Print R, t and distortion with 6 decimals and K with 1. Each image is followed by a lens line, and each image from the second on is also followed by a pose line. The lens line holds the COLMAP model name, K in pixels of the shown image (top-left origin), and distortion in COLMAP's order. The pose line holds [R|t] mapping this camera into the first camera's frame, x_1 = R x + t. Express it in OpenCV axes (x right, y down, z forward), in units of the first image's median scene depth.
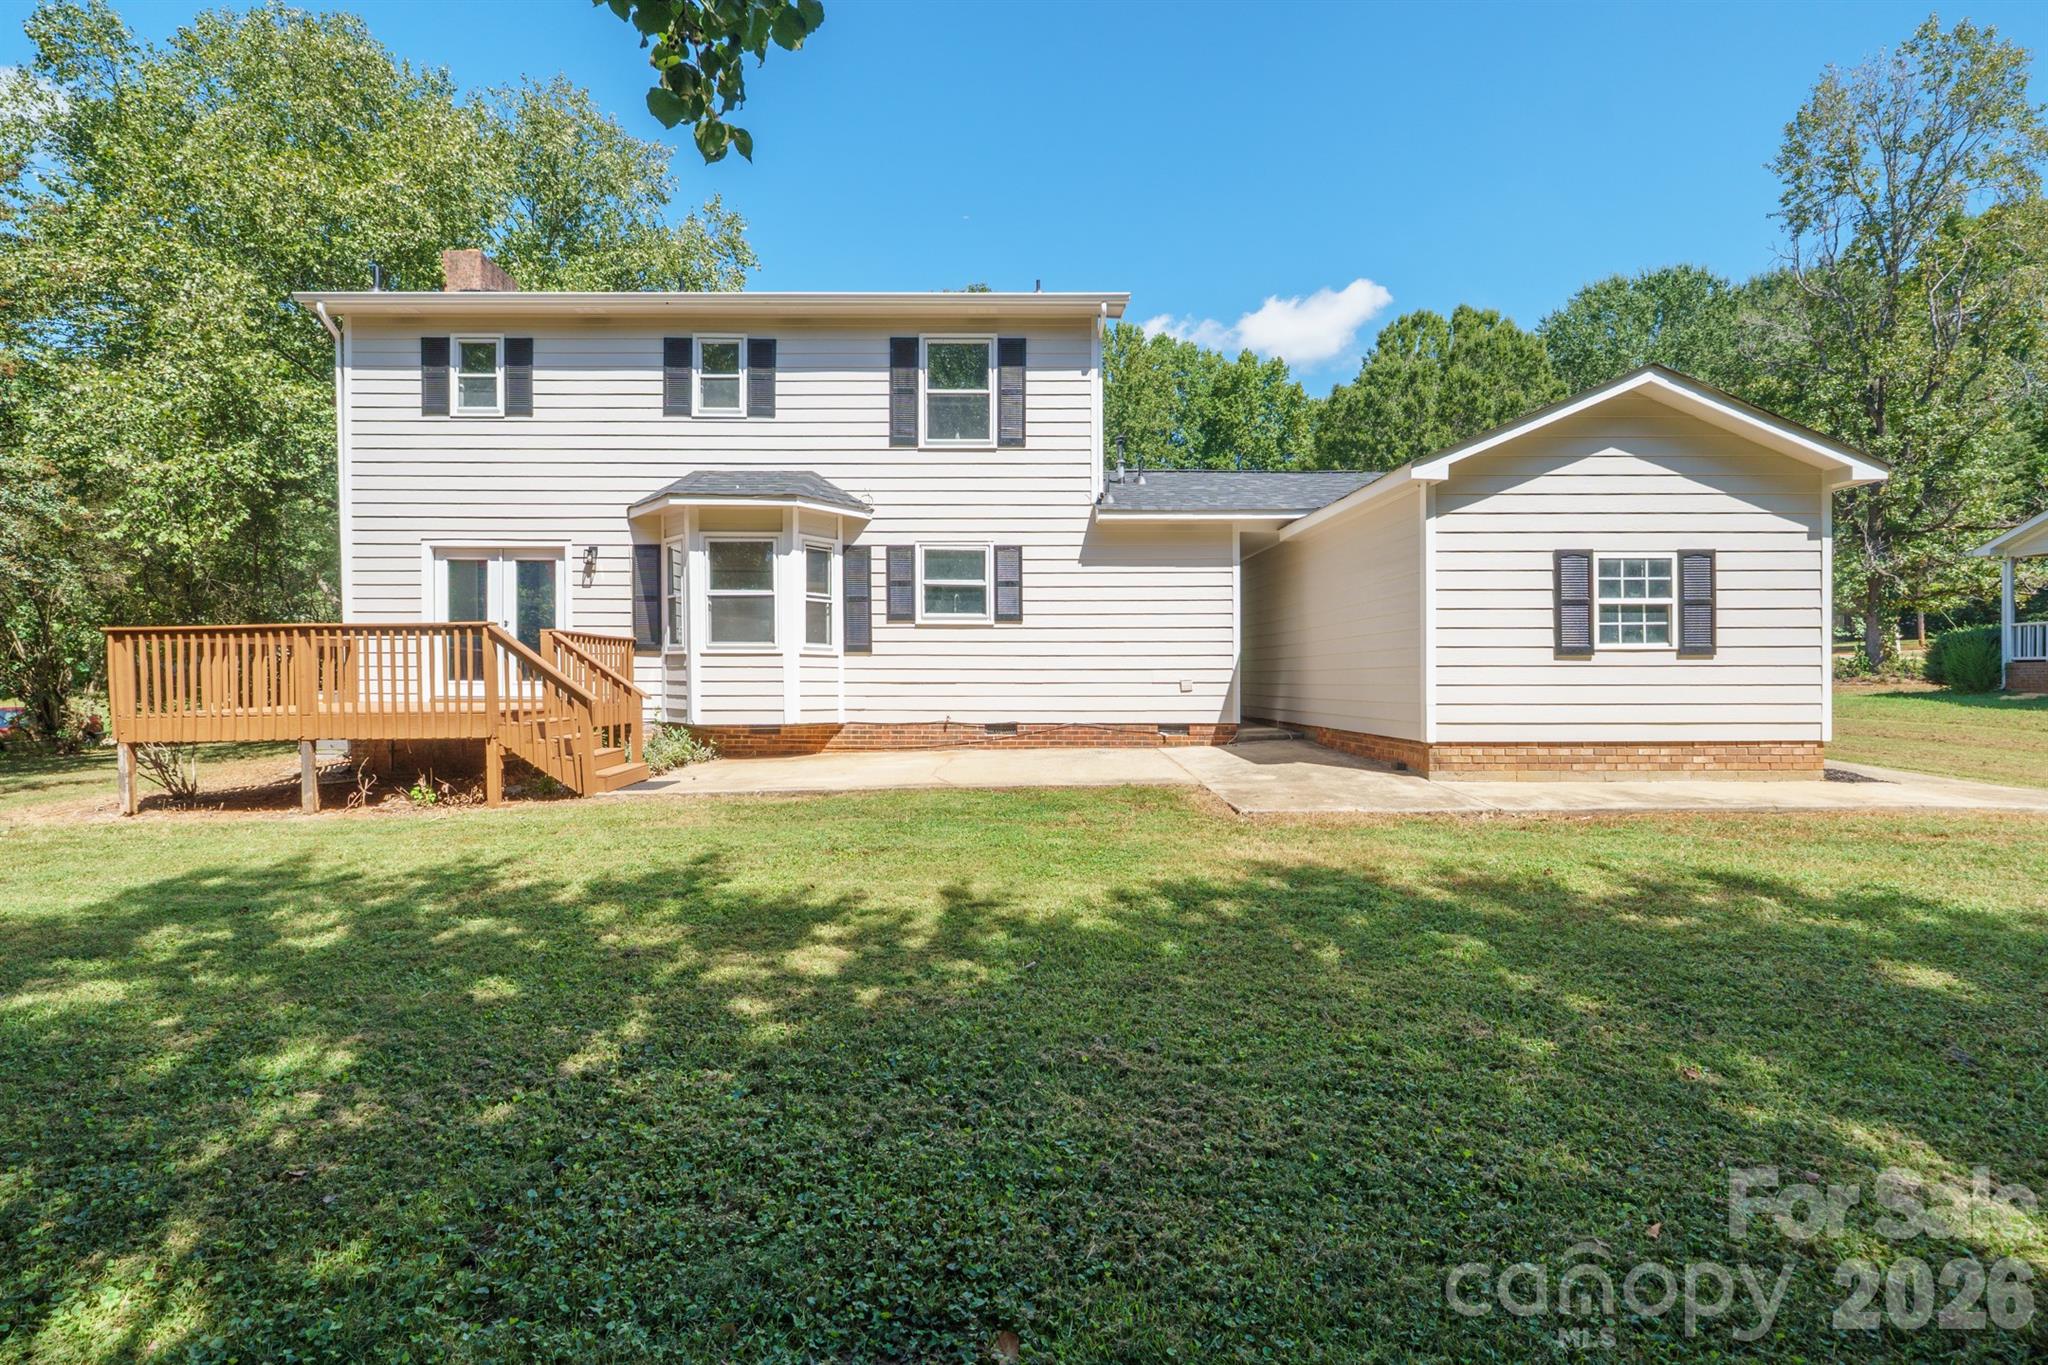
lens RADIAL K [[834.6, 0, 1024.0], [0, 834.6, 682.5], [0, 0, 1]] dist [0.000687, -0.000082]
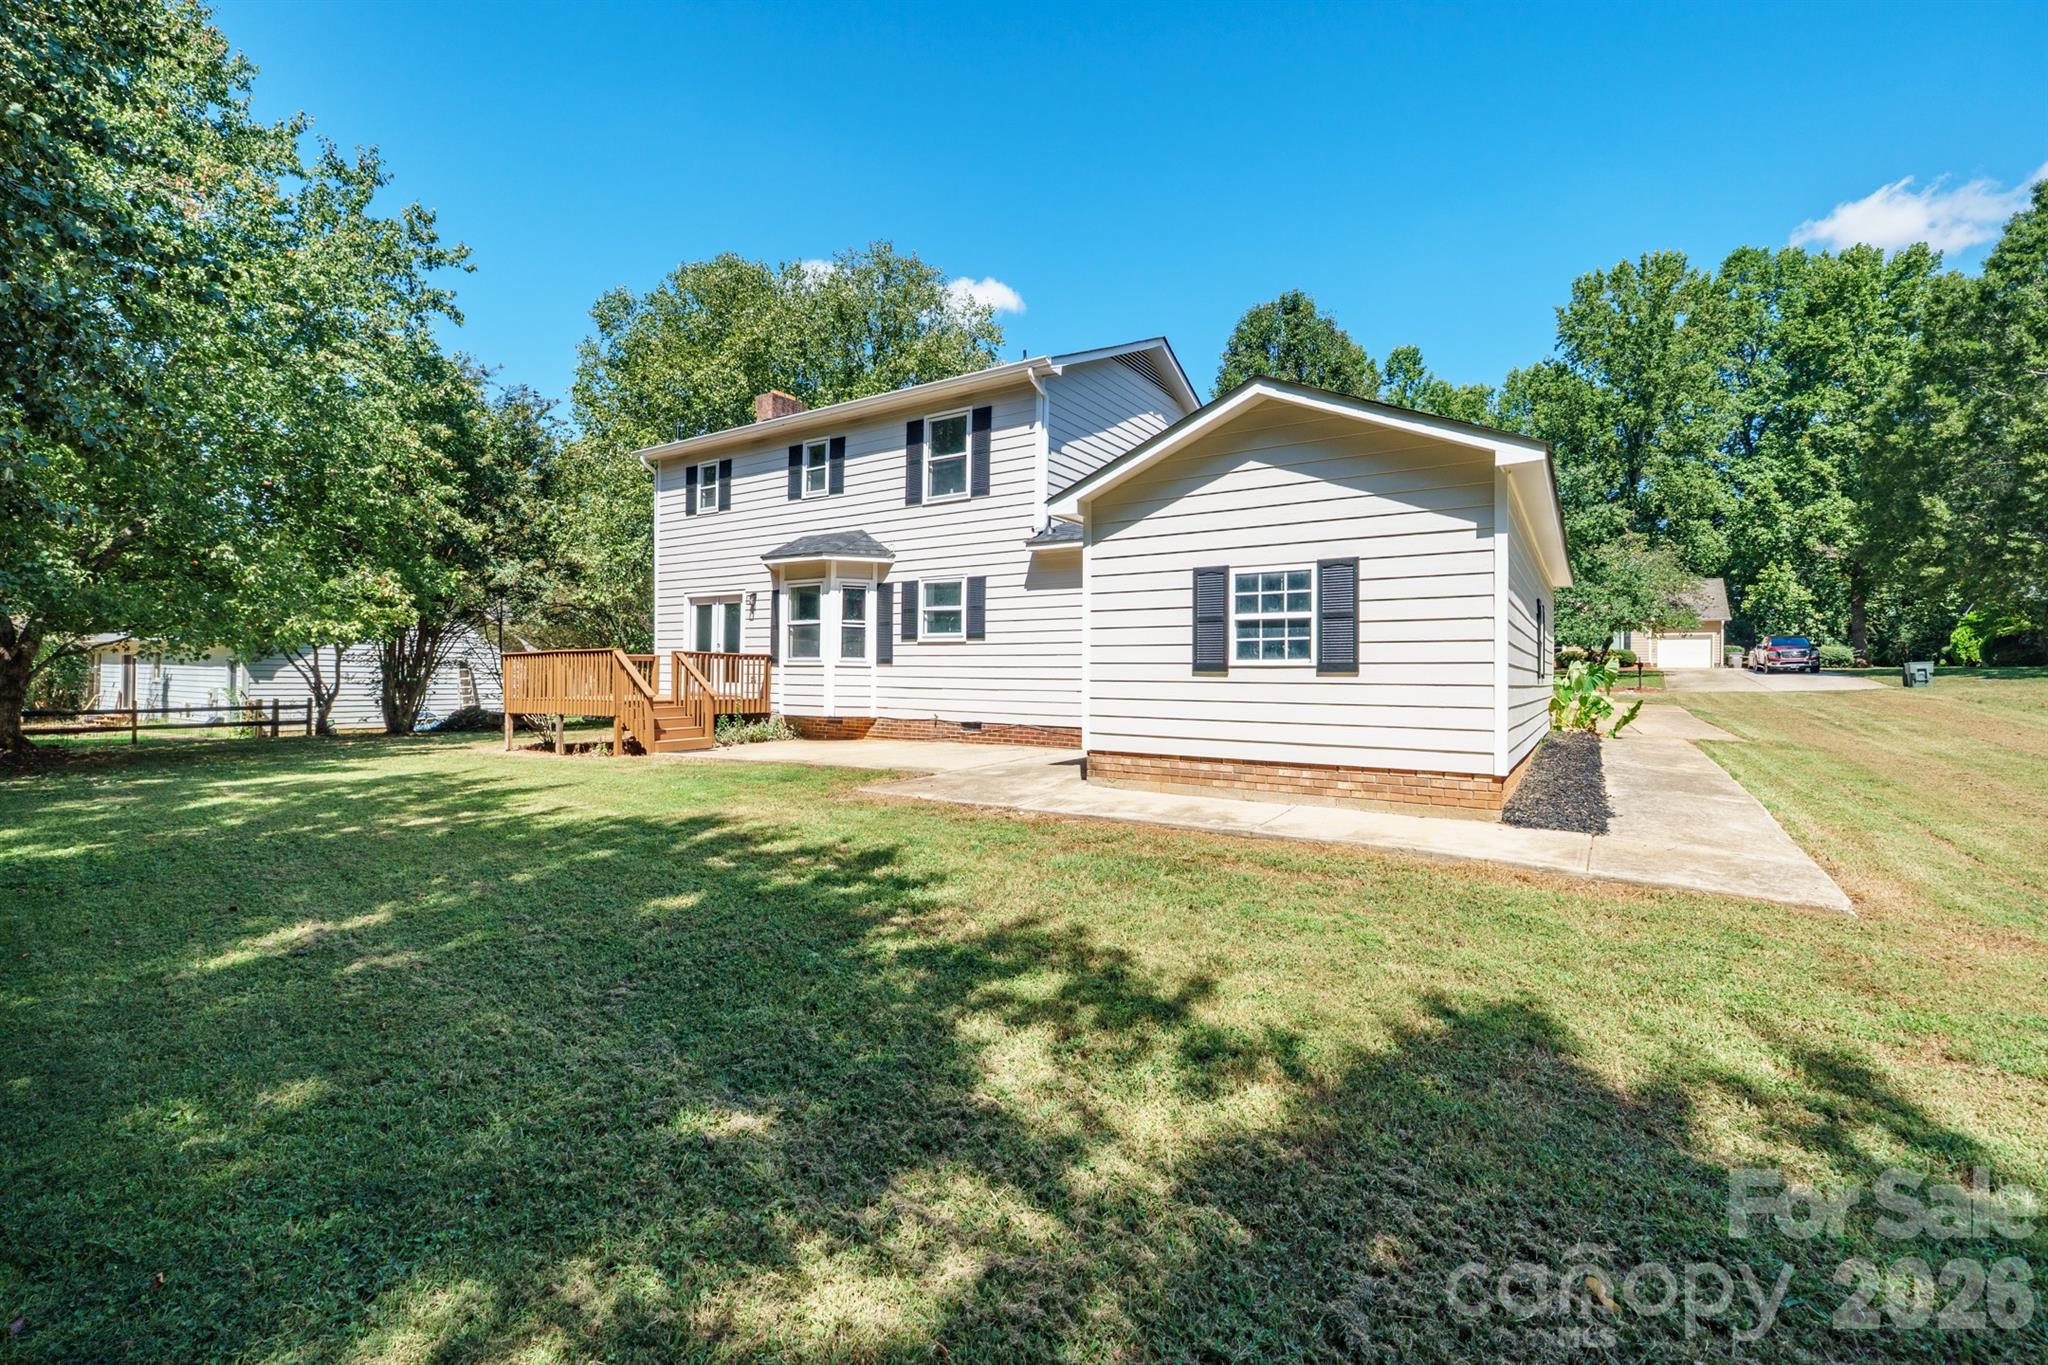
lens RADIAL K [[809.0, 0, 1023.7], [0, 809.0, 667.3], [0, 0, 1]] dist [0.001753, 0.000052]
pose [[0.846854, 0.002390, -0.531821, 0.670476], [-0.013638, 0.999759, -0.017224, -0.012117], [0.531651, 0.021839, 0.846682, 0.036445]]
